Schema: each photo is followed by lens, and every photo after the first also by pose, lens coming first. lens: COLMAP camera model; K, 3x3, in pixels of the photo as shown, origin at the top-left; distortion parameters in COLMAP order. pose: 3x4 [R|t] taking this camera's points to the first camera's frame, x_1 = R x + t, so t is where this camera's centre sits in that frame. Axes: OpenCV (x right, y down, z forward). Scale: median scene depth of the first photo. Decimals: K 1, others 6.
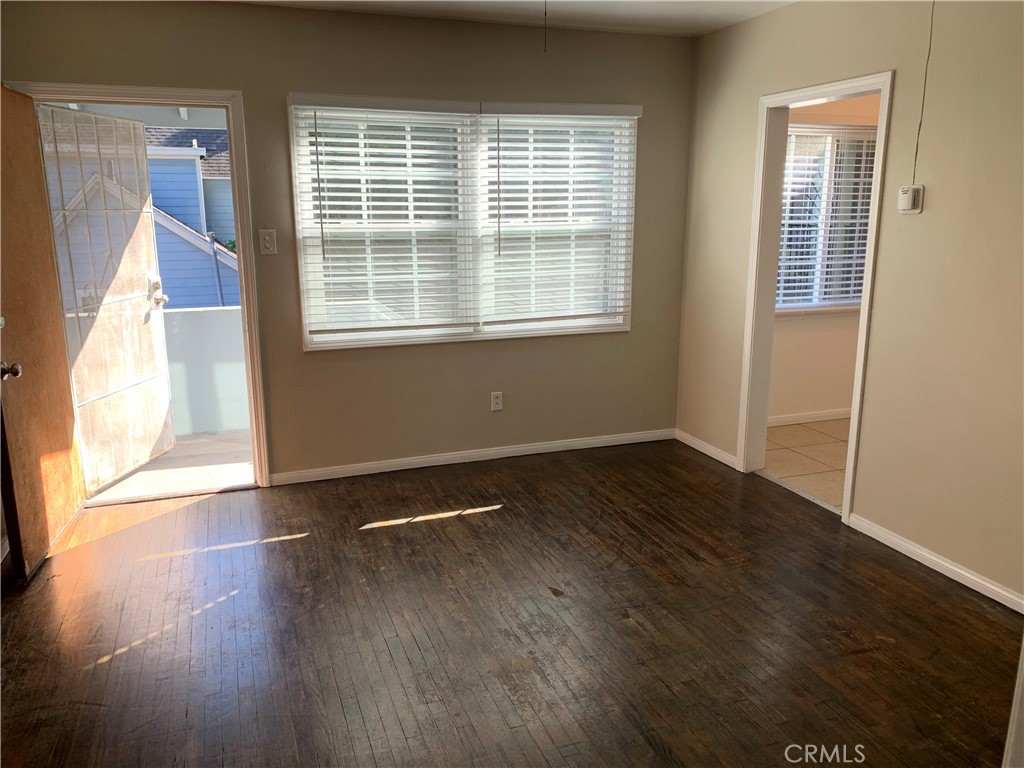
lens RADIAL K [[784.1, 0, 504.4], [0, 784.1, 376.6], [0, 0, 1]] dist [0.024827, -0.019761]
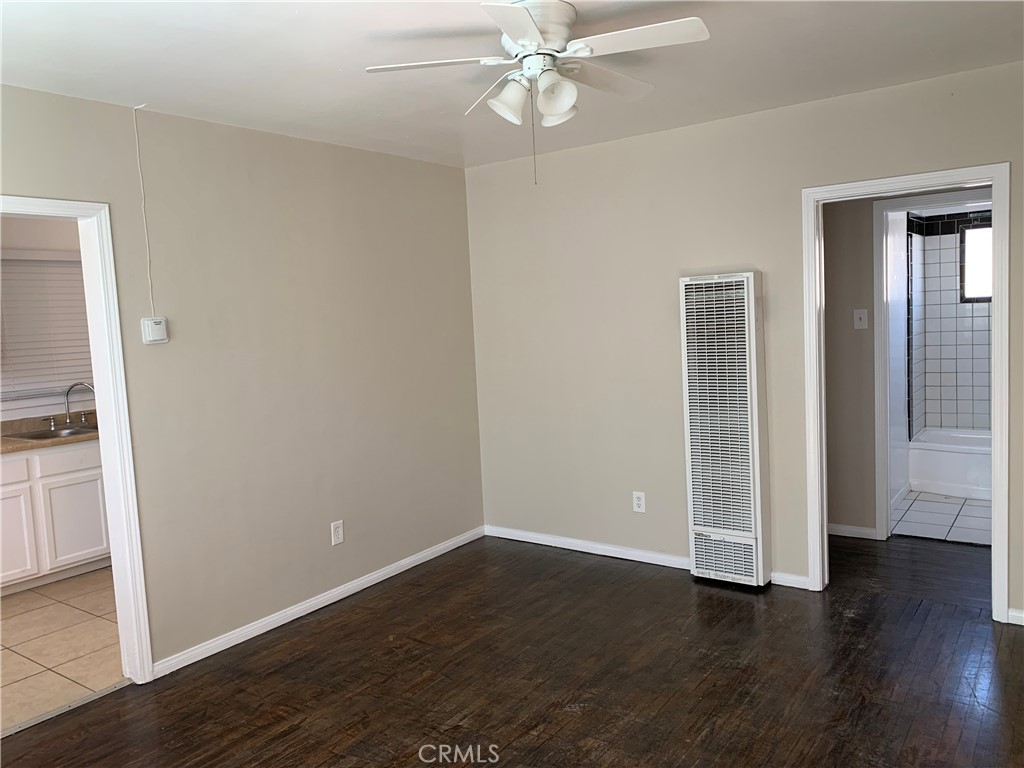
lens RADIAL K [[784.1, 0, 504.6], [0, 784.1, 376.5], [0, 0, 1]] dist [0.024827, -0.019761]
pose [[-0.559625, -0.039111, 0.827823, -0.581067], [0.230392, 0.952168, 0.200736, -0.256393], [-0.796078, 0.303060, -0.523846, 1.140591]]
